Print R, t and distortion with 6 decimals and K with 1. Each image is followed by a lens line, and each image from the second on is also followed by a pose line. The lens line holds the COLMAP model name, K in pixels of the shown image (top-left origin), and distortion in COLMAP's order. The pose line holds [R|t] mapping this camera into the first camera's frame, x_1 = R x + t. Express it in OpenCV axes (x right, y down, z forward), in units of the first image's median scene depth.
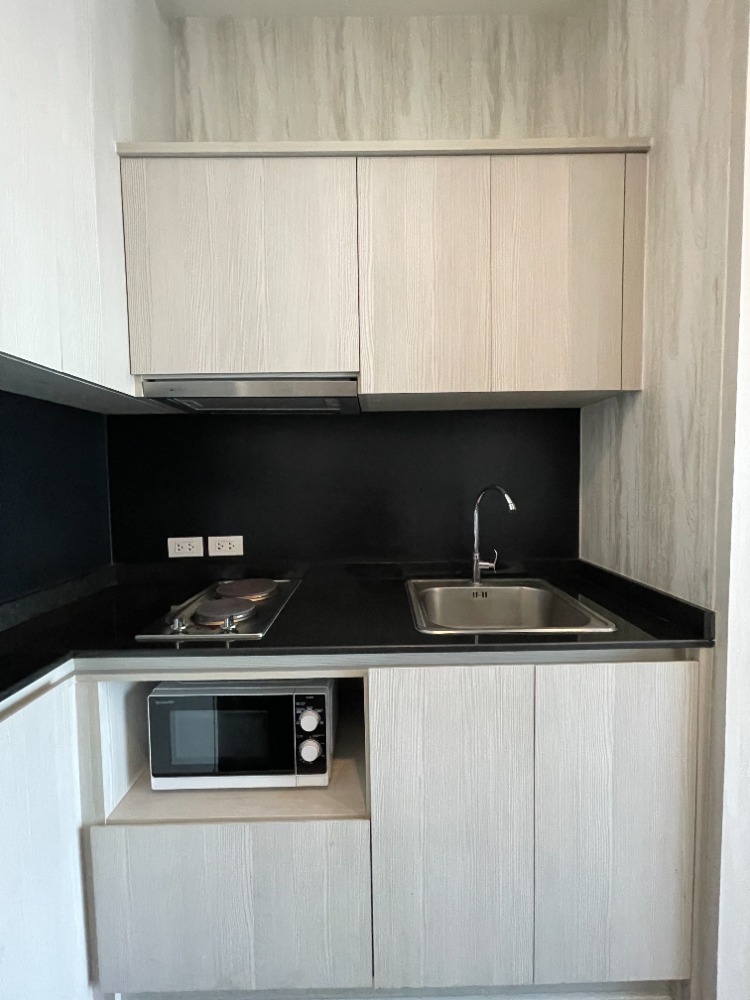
lens RADIAL K [[400.5, 0, 375.0], [0, 400.5, 500.0], [0, 0, 1]] dist [-0.000332, 0.000207]
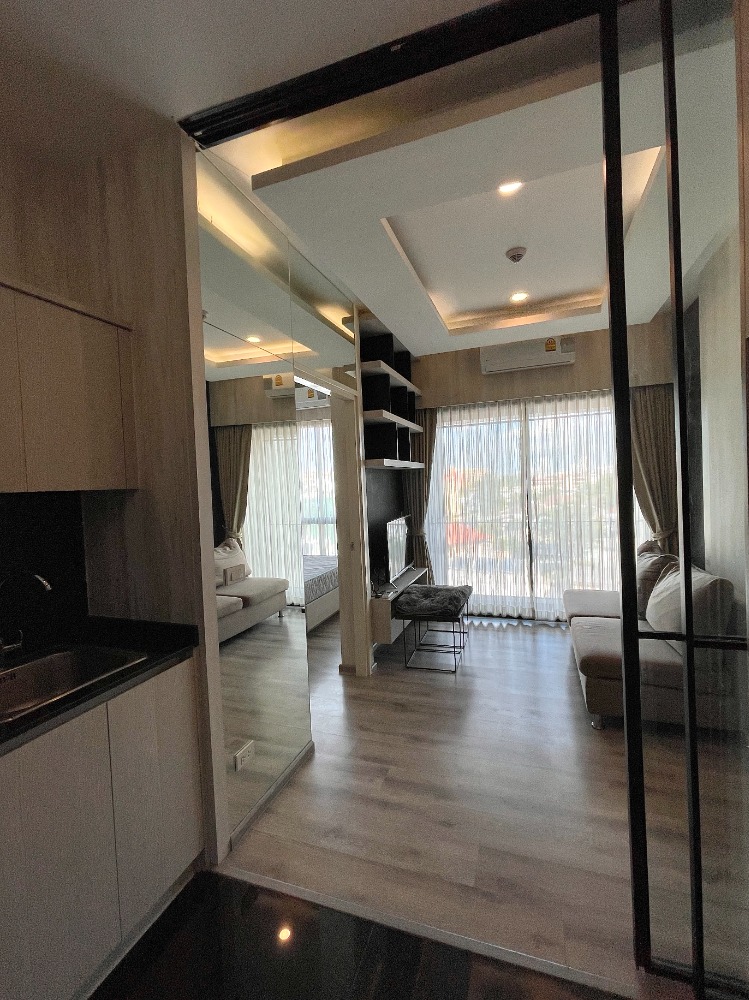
lens RADIAL K [[437.4, 0, 382.7], [0, 437.4, 499.9], [0, 0, 1]] dist [-0.002719, -0.000543]
pose [[0.341908, -0.026846, 0.939350, -0.599214], [0.086880, 0.996214, -0.003152, -0.174990], [-0.935709, 0.082688, 0.342945, -0.421060]]
